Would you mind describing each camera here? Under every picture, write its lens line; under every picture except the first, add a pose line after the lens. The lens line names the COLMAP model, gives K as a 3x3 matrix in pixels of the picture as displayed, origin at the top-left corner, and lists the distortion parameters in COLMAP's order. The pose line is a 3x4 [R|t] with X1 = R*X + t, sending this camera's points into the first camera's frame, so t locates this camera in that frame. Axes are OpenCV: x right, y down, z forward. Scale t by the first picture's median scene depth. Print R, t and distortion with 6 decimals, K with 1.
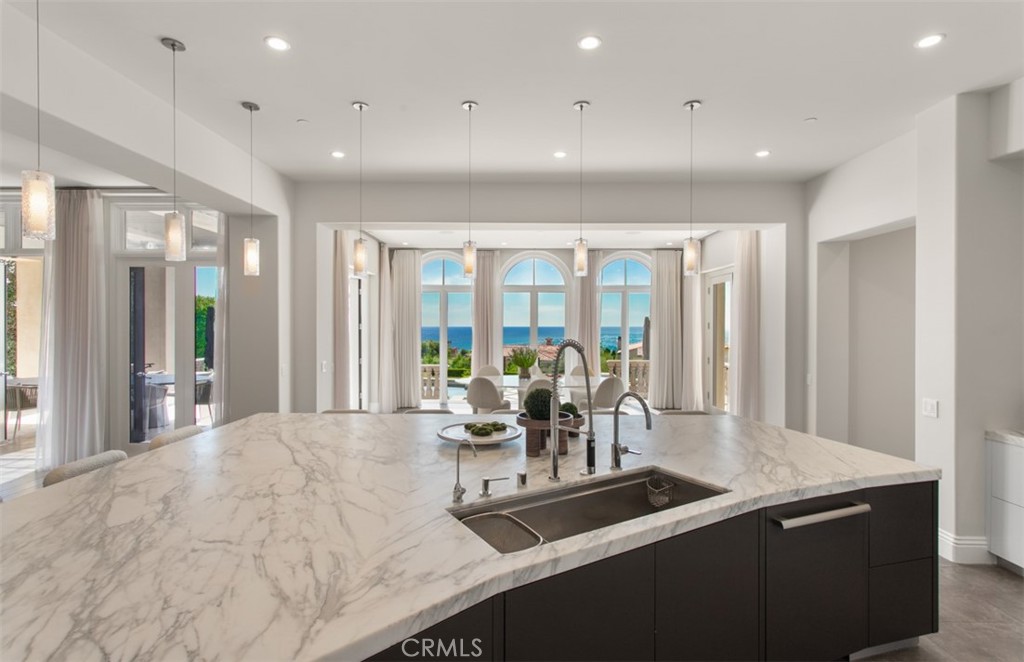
lens RADIAL K [[503.3, 0, 504.2], [0, 503.3, 321.6], [0, 0, 1]] dist [0.018122, -0.001777]
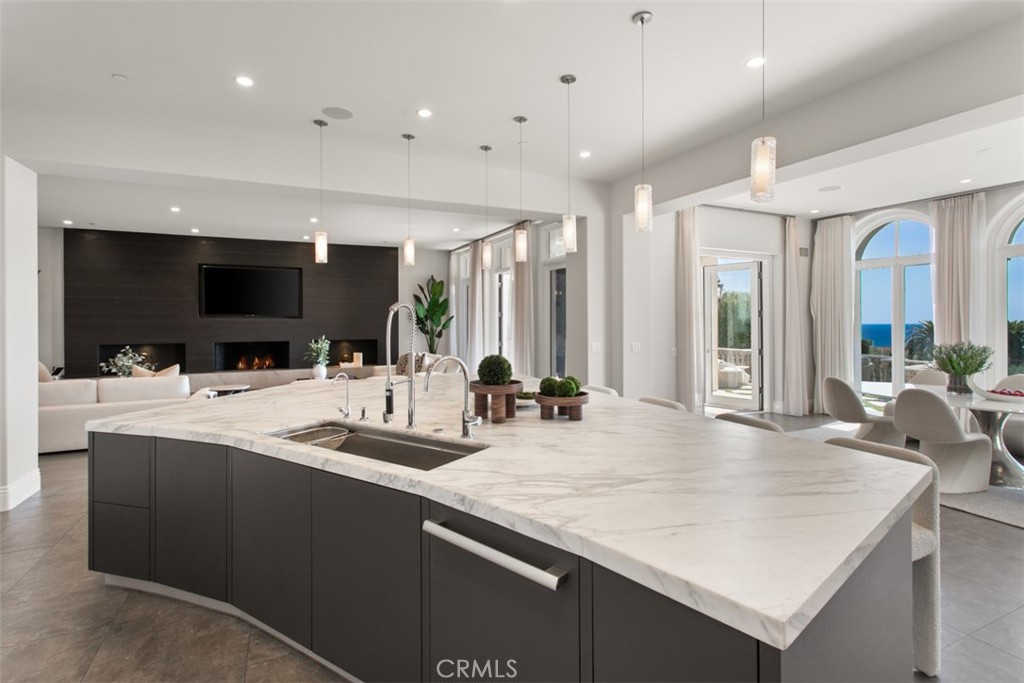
lens RADIAL K [[498.7, 0, 496.6], [0, 498.7, 319.5], [0, 0, 1]] dist [0.002432, 0.000641]
pose [[0.417954, 0.000461, -0.908468, 0.993179], [-0.000726, 1.000000, 0.000173, 0.062075], [0.908468, 0.000587, 0.417954, 0.592868]]
